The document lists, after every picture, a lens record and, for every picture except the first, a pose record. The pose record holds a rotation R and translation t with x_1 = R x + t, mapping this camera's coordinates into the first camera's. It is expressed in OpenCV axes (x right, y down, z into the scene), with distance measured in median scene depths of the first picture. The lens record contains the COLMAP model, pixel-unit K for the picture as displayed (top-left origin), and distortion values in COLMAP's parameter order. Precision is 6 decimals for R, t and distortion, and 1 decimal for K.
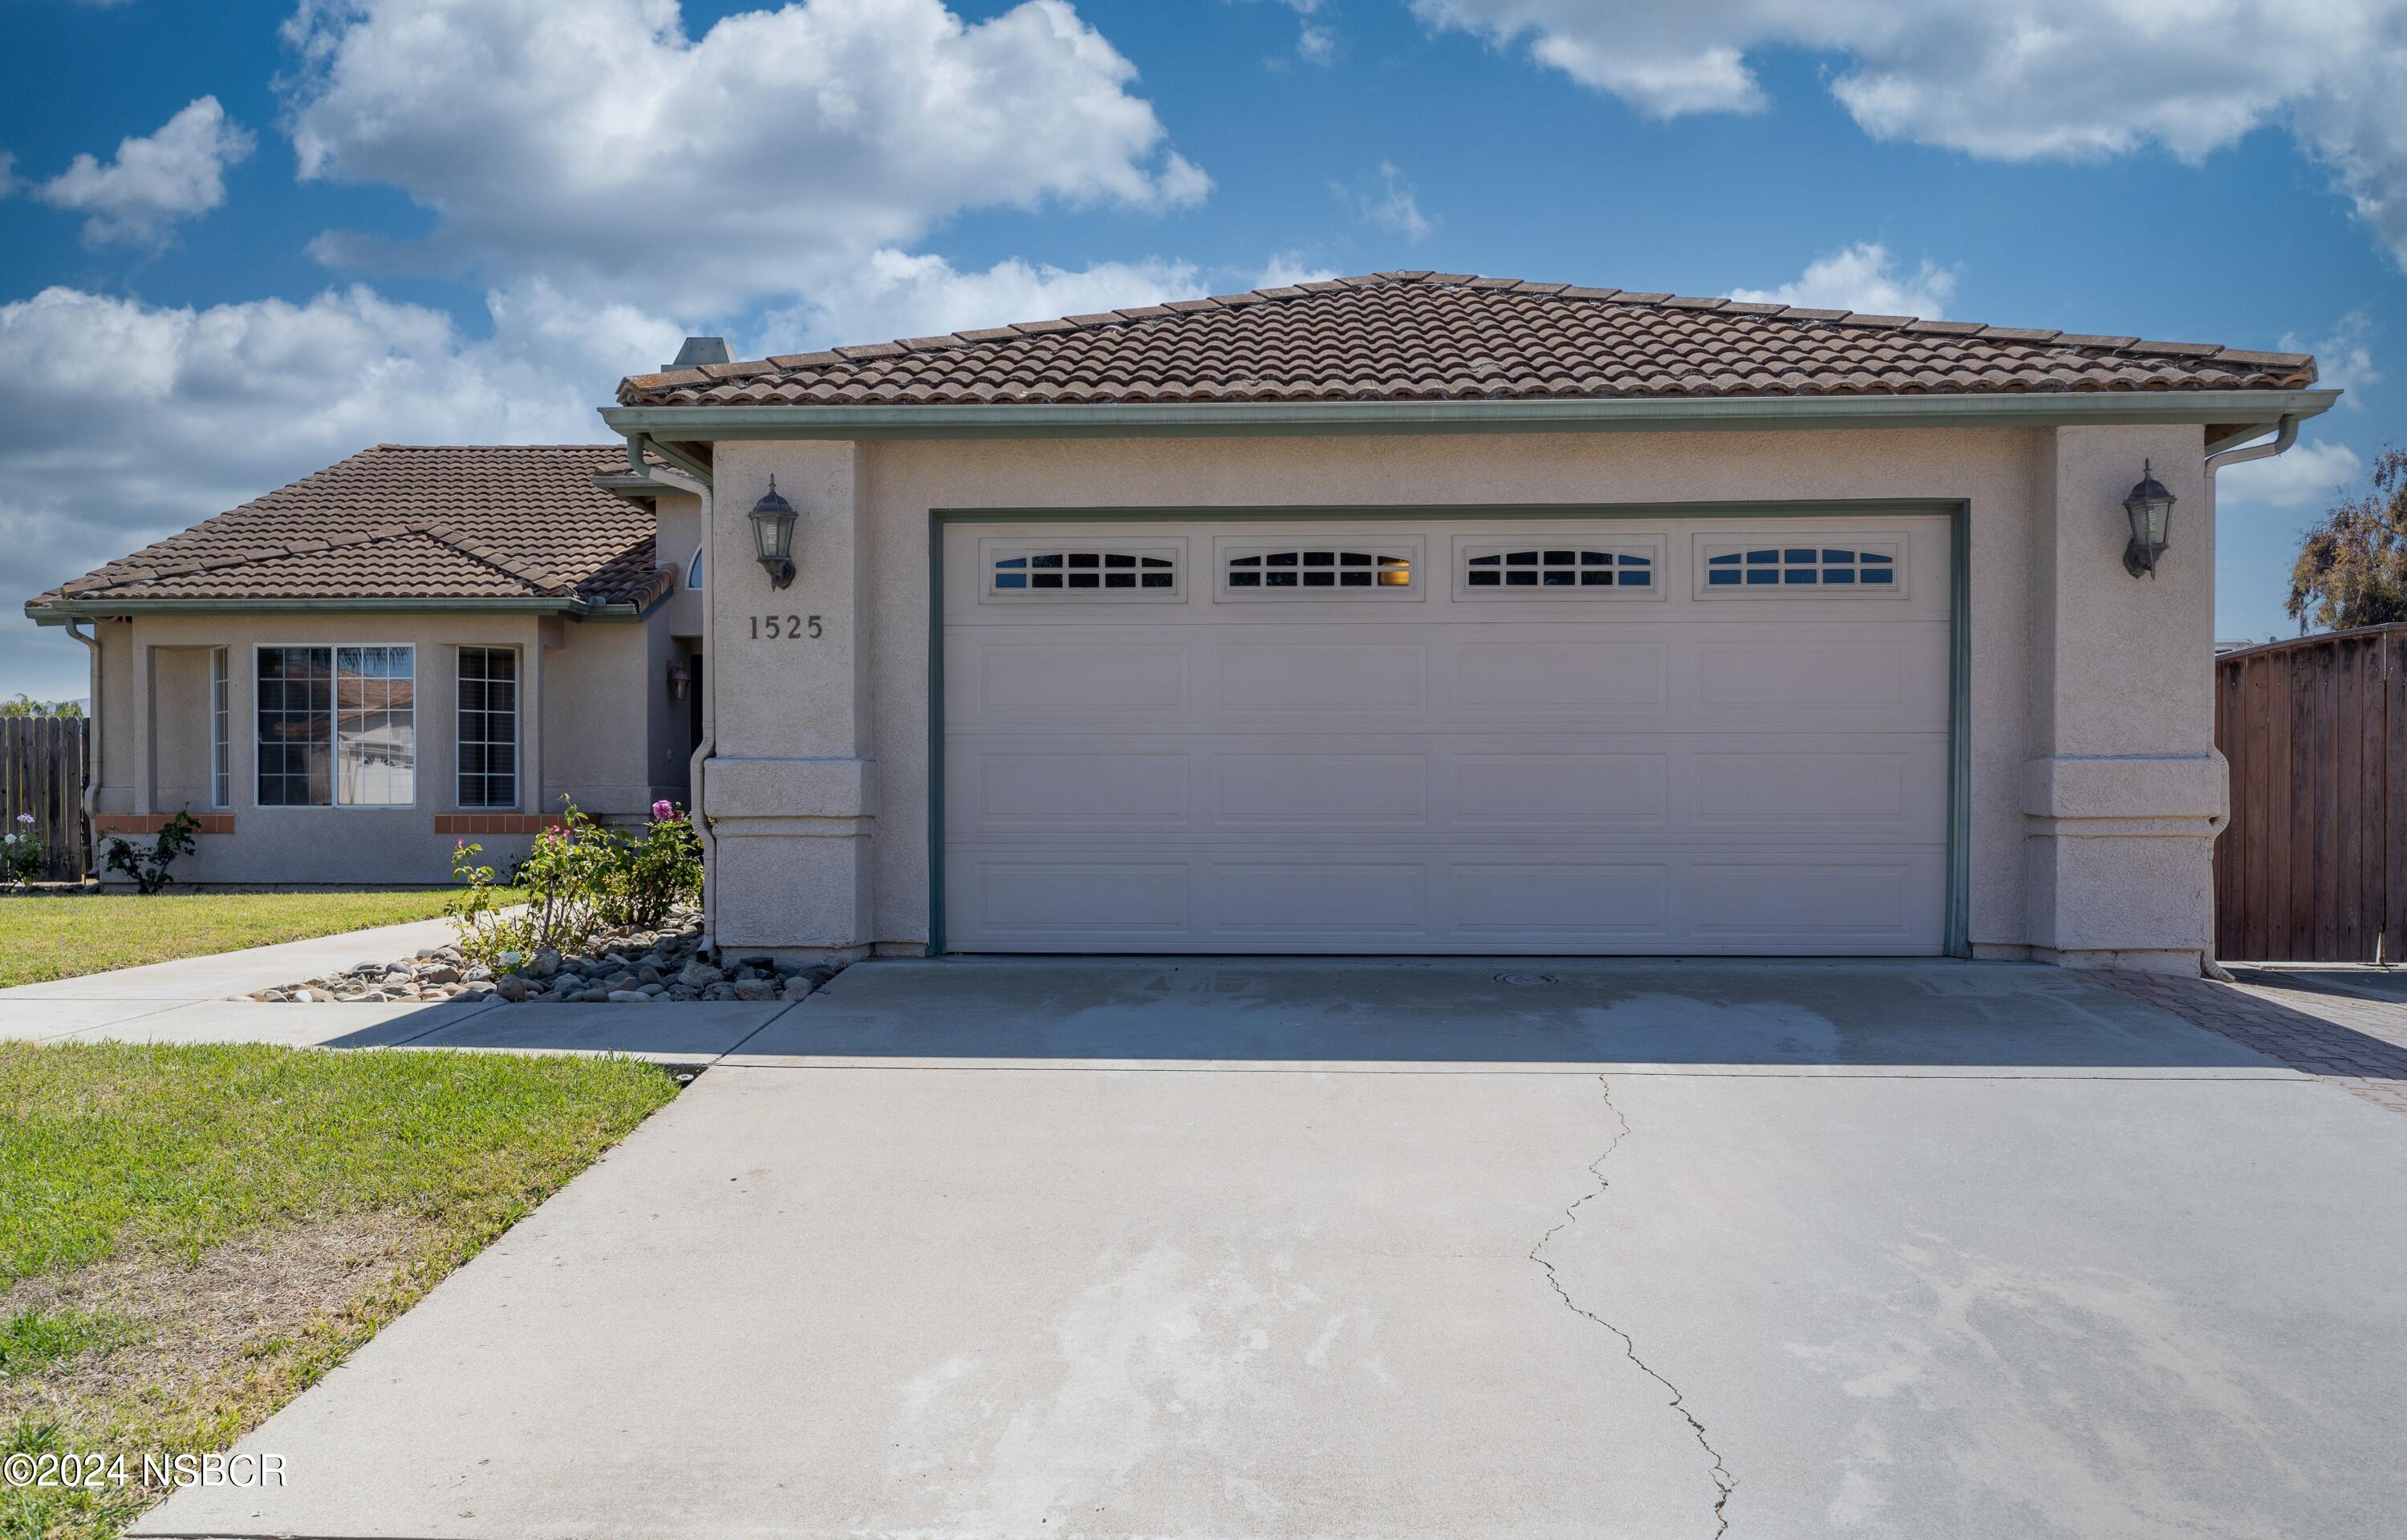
lens RADIAL K [[1950.4, 0, 1200.0], [0, 1950.4, 782.6], [0, 0, 1]] dist [0.010993, -0.003928]
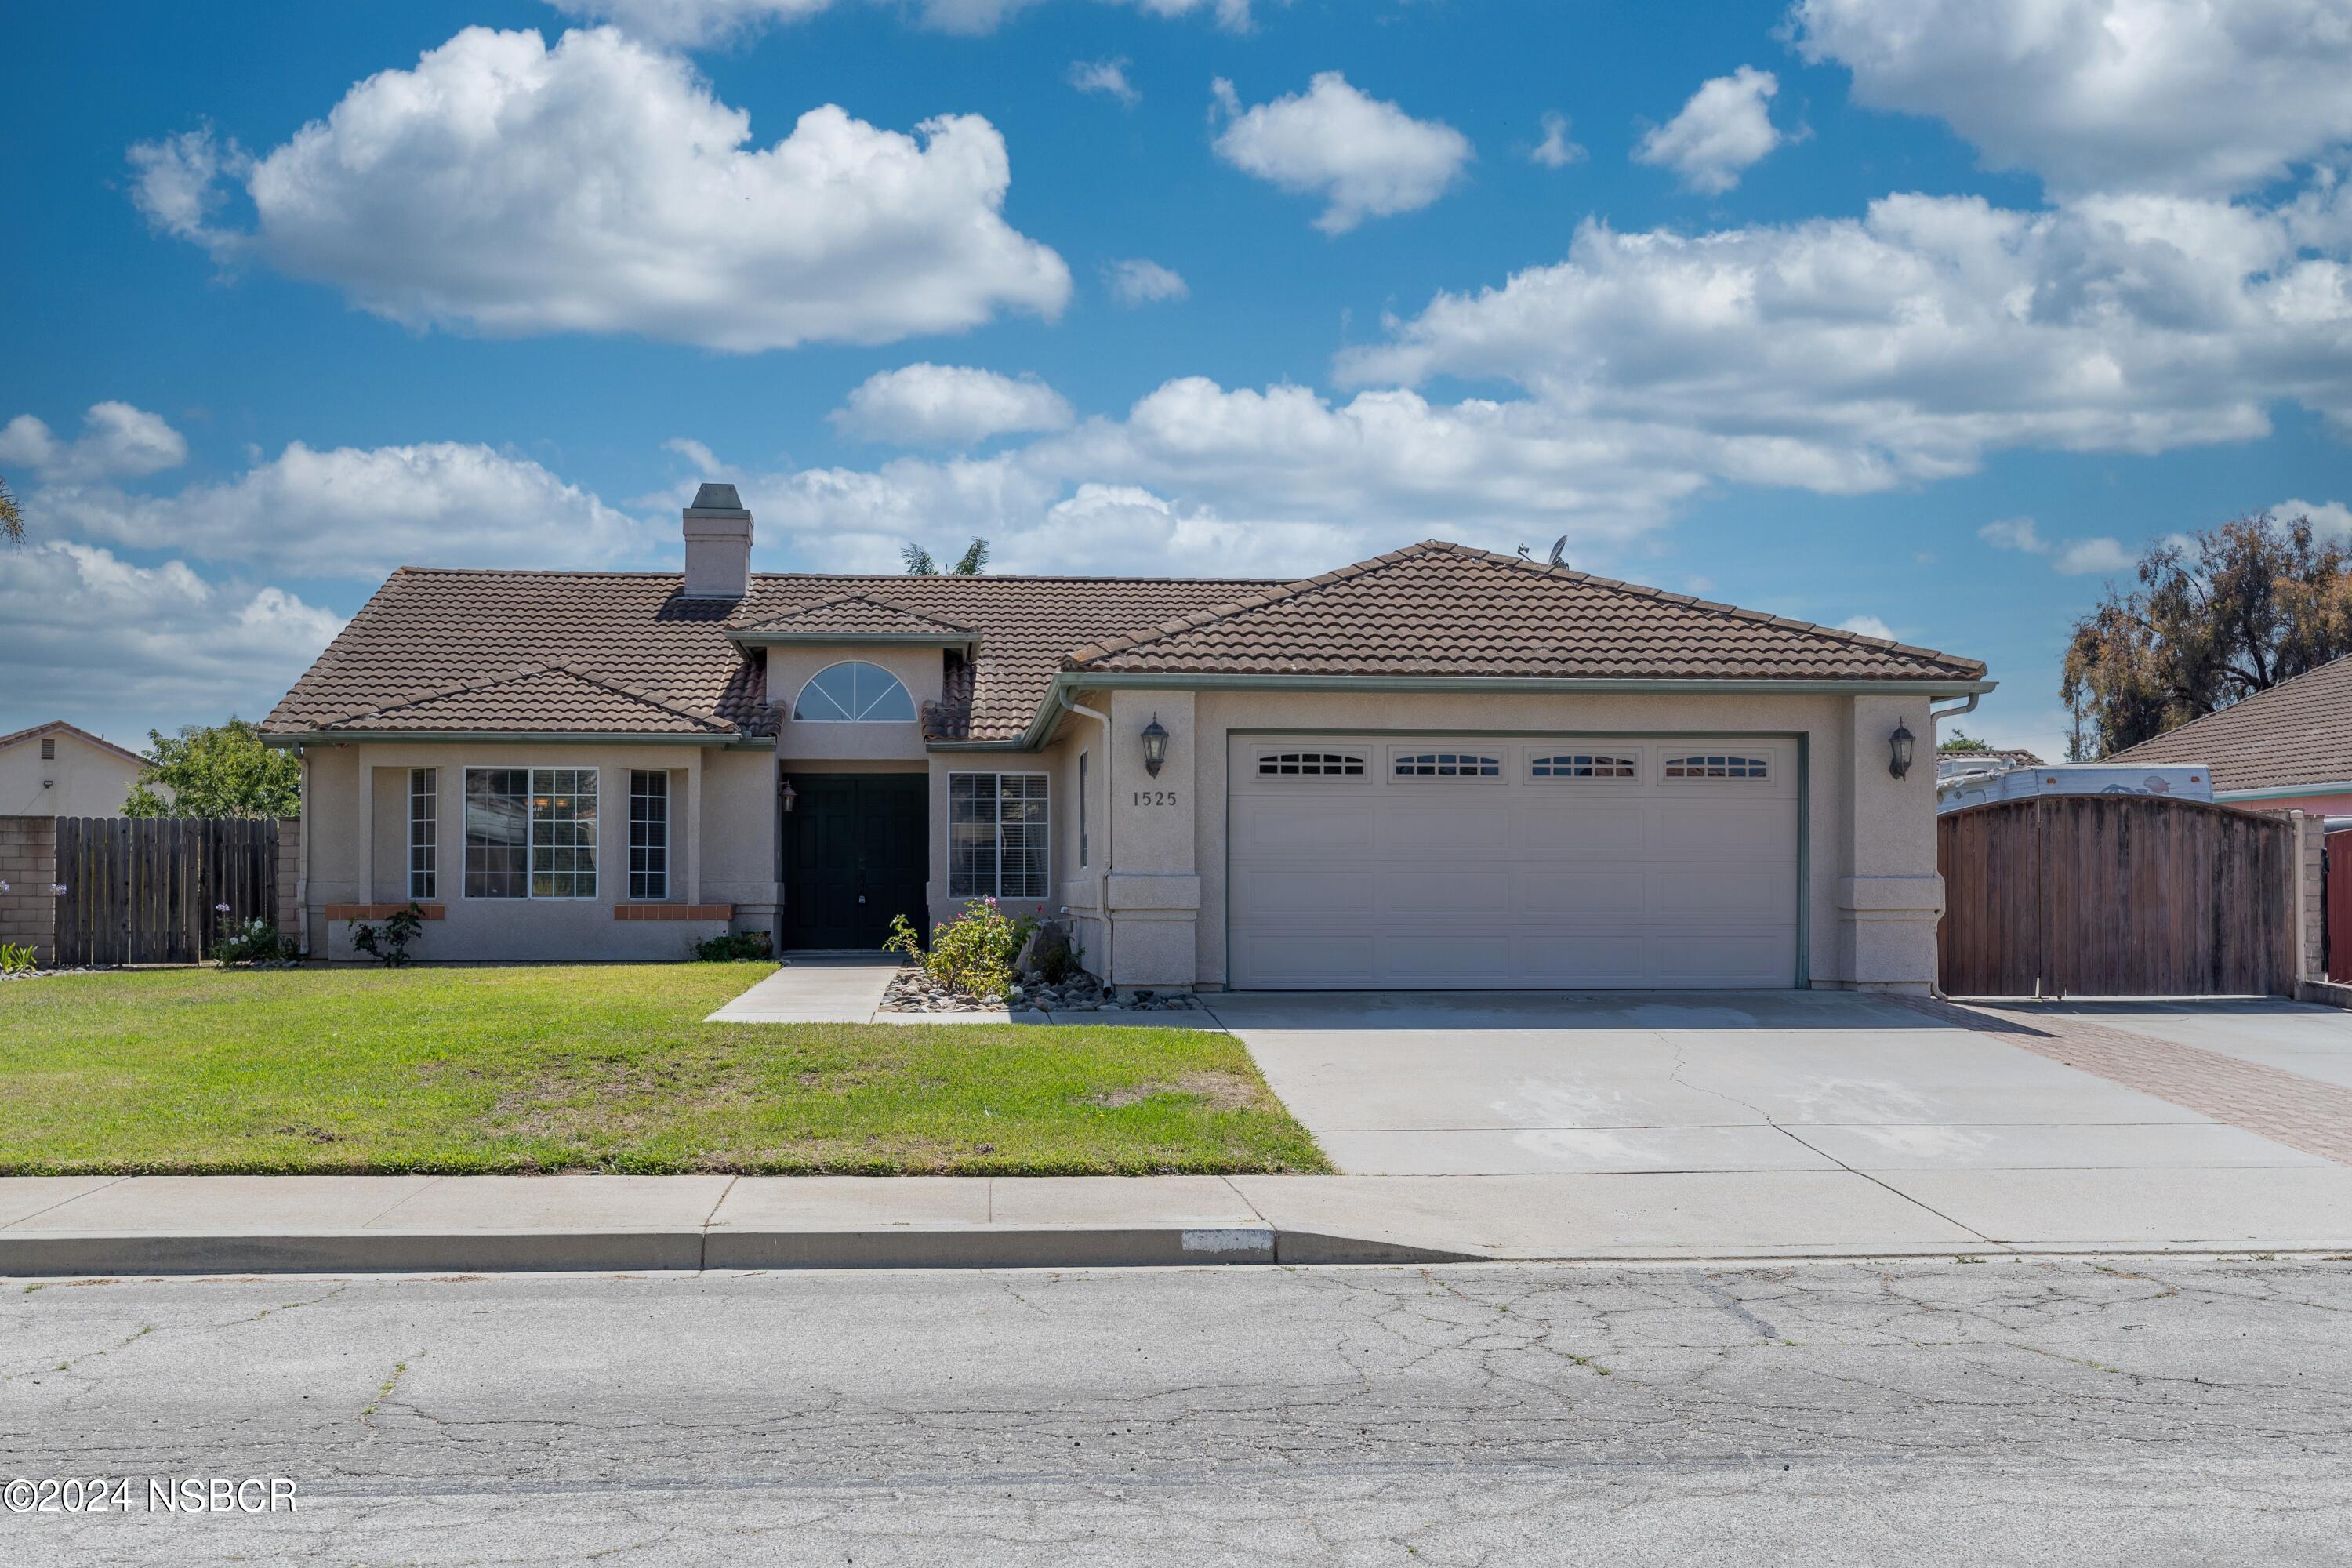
lens RADIAL K [[2362.5, 0, 1176.2], [0, 2362.5, 780.7], [0, 0, 1]] dist [0.004741, 0.000000]
pose [[0.990332, 0.008362, 0.138466, -0.465553], [-0.003615, 0.999398, -0.034497, -0.022883], [-0.138671, 0.033663, 0.989766, -1.031175]]
